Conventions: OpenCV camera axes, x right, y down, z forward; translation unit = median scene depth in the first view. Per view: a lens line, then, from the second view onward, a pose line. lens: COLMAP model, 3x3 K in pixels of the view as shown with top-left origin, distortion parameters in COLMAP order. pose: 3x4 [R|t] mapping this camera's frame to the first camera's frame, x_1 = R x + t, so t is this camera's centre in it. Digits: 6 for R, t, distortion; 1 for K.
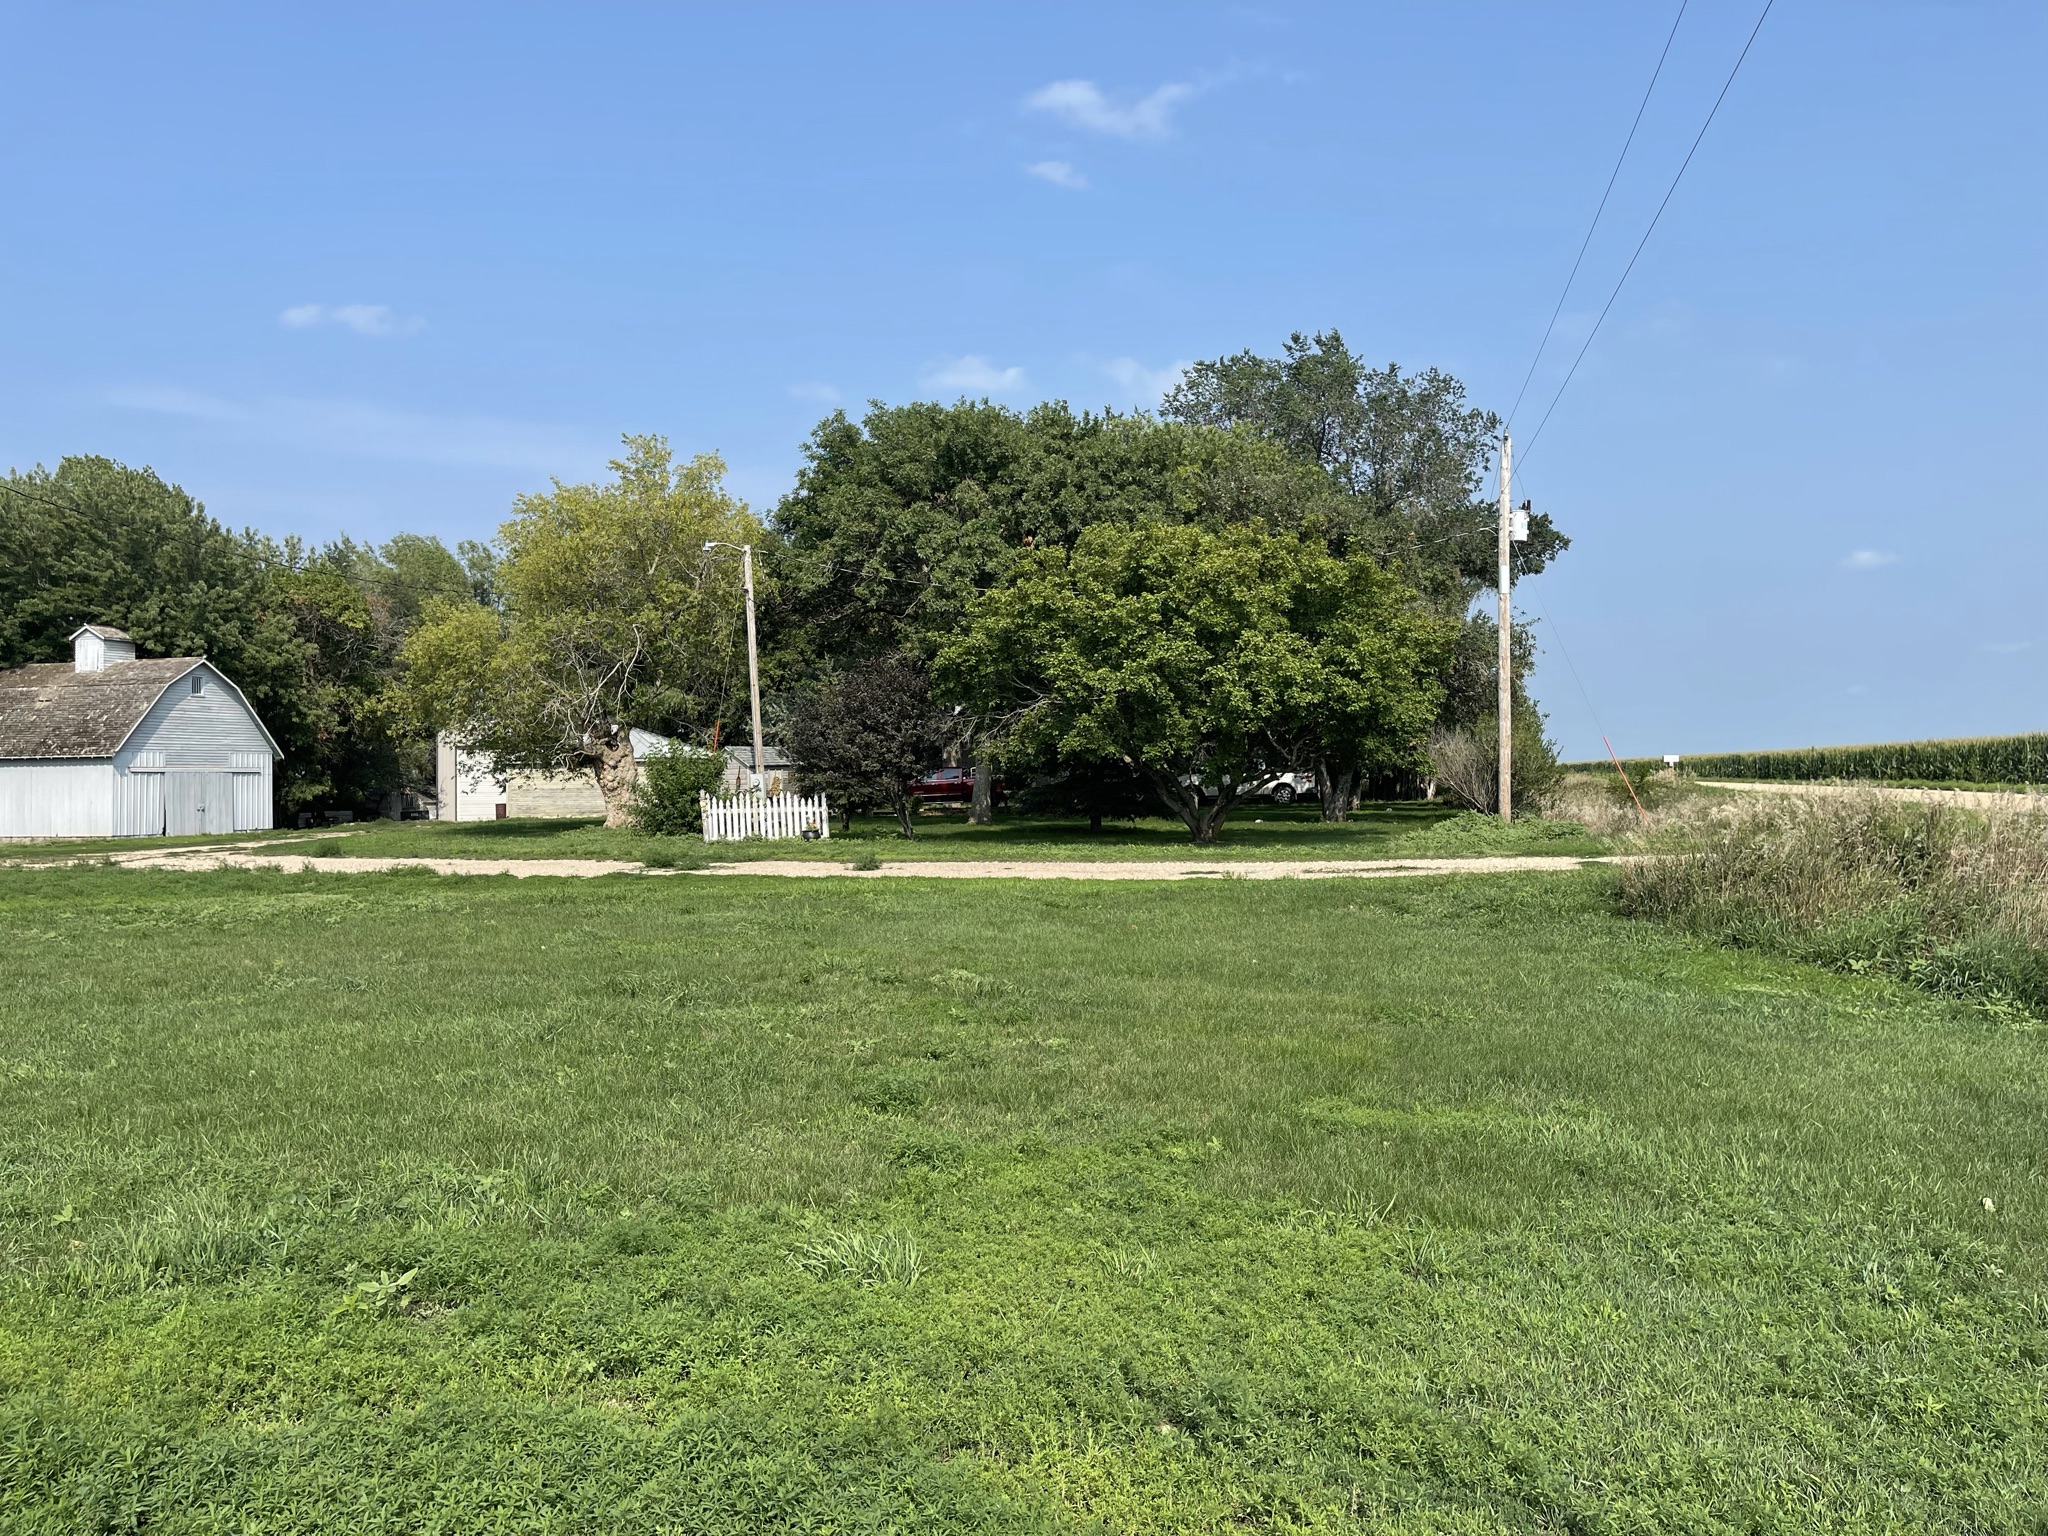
lens RADIAL K [[1545.0, 0, 1022.3], [0, 1545.0, 758.2], [0, 0, 1]] dist [0.086326, -0.116072]
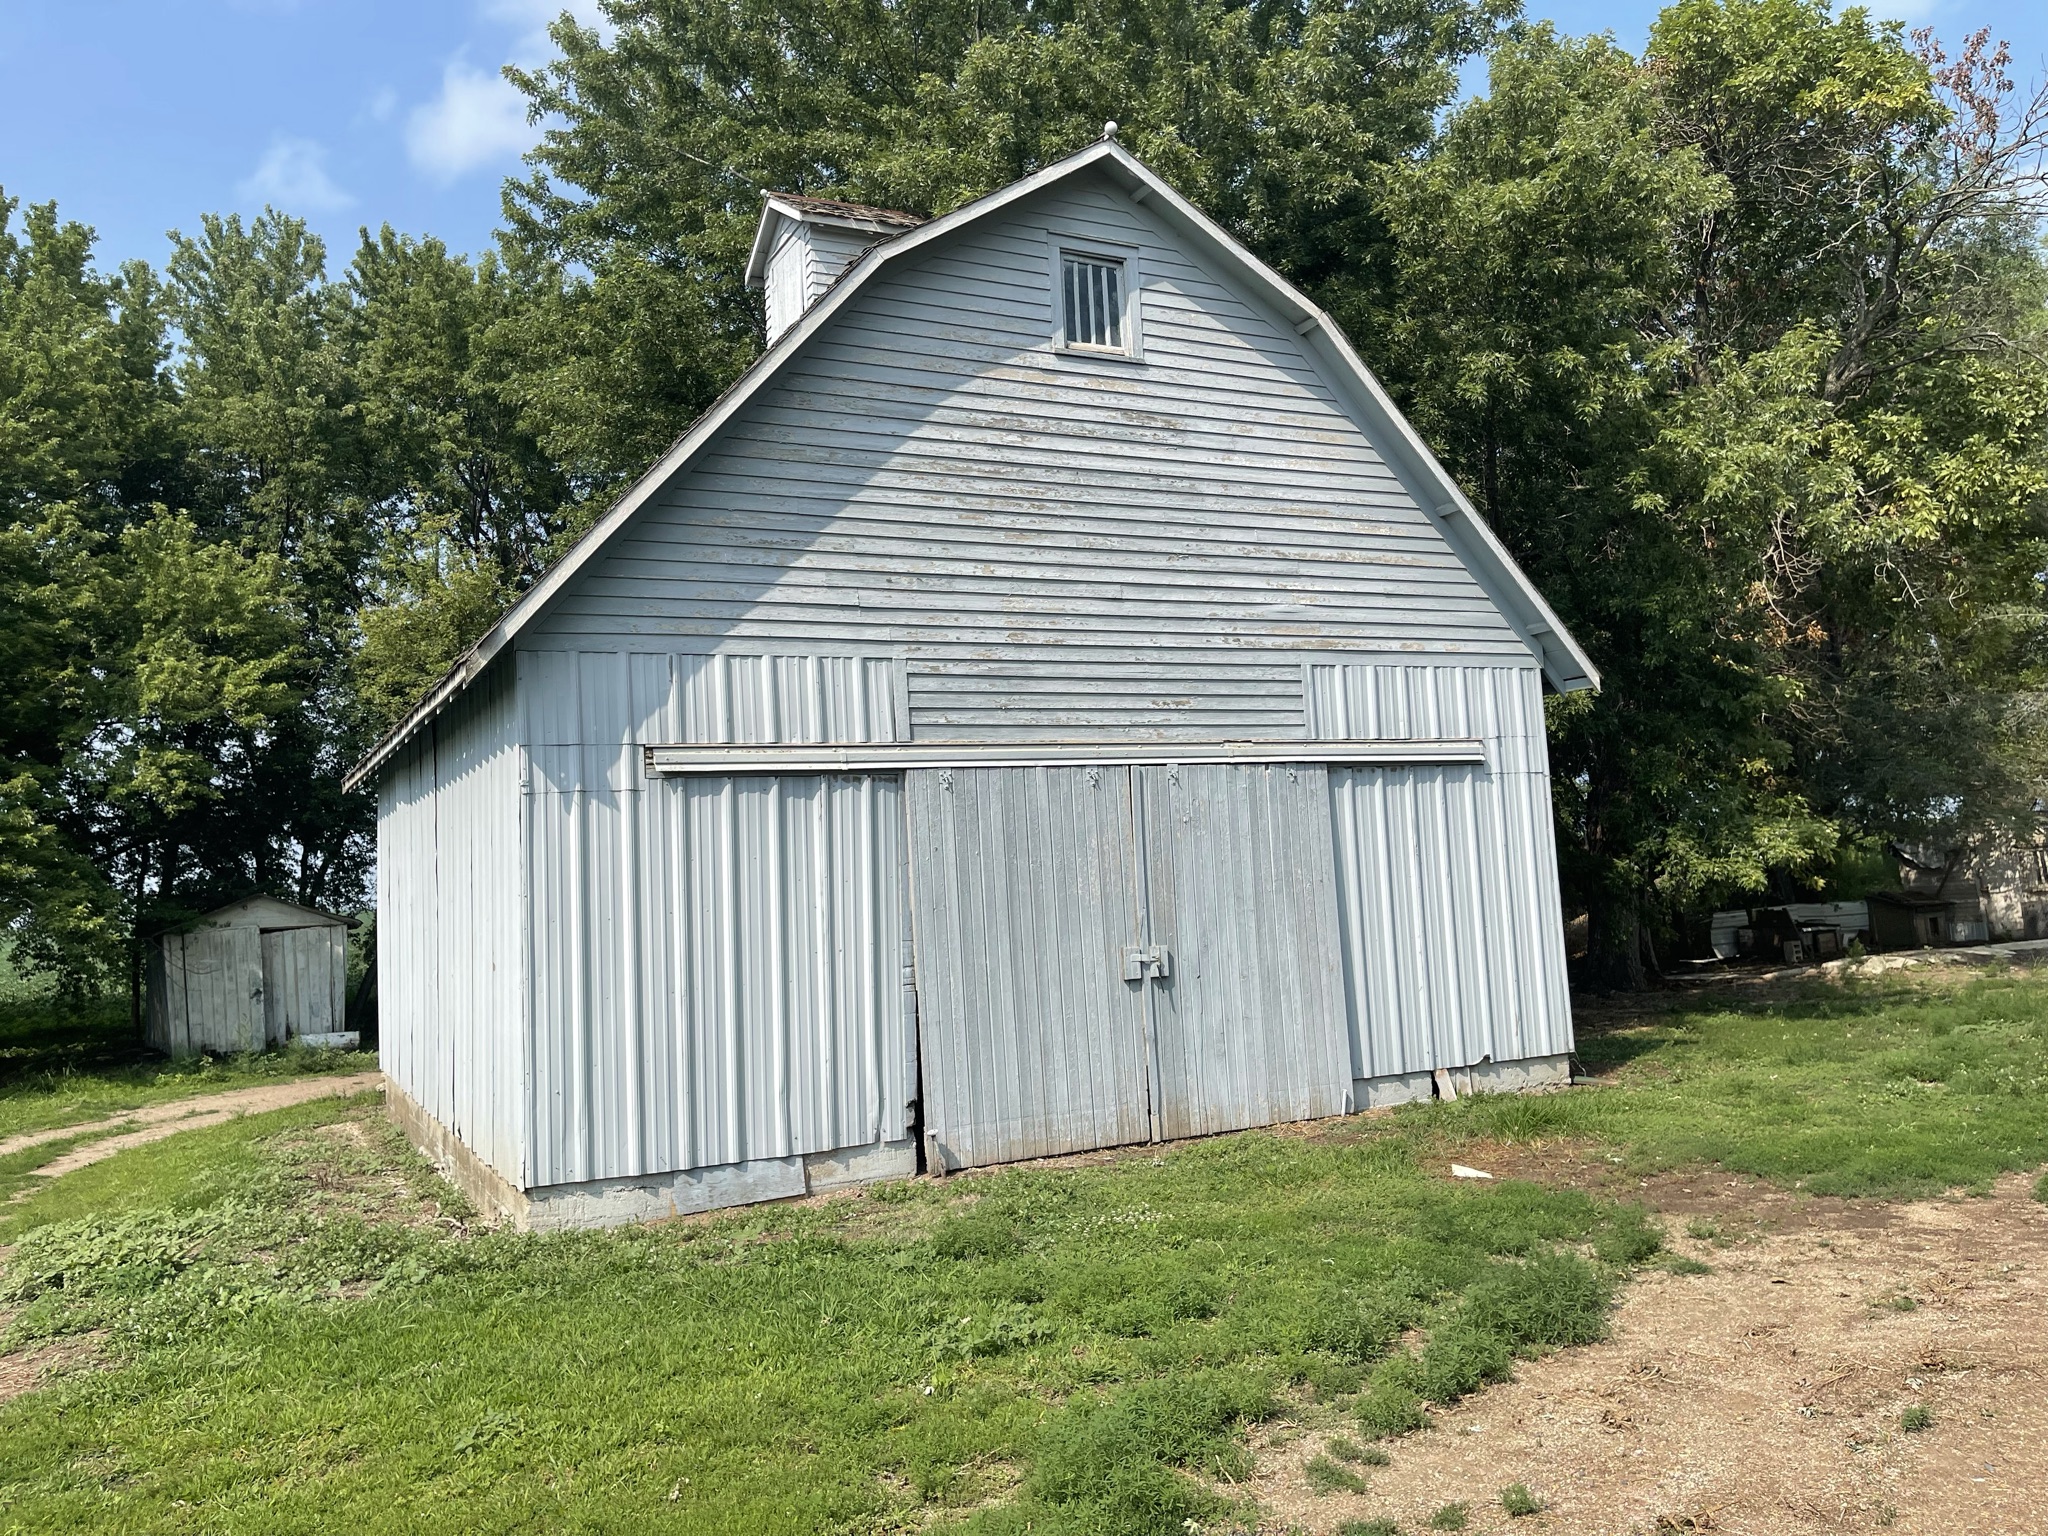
lens RADIAL K [[1545.0, 0, 1030.1], [0, 1545.0, 754.7], [0, 0, 1]] dist [0.086326, -0.116072]
pose [[0.655947, -0.093260, -0.749023, -0.655337], [0.059018, 0.995637, -0.072281, 0.031798], [0.752496, 0.003206, 0.658589, 1.434435]]
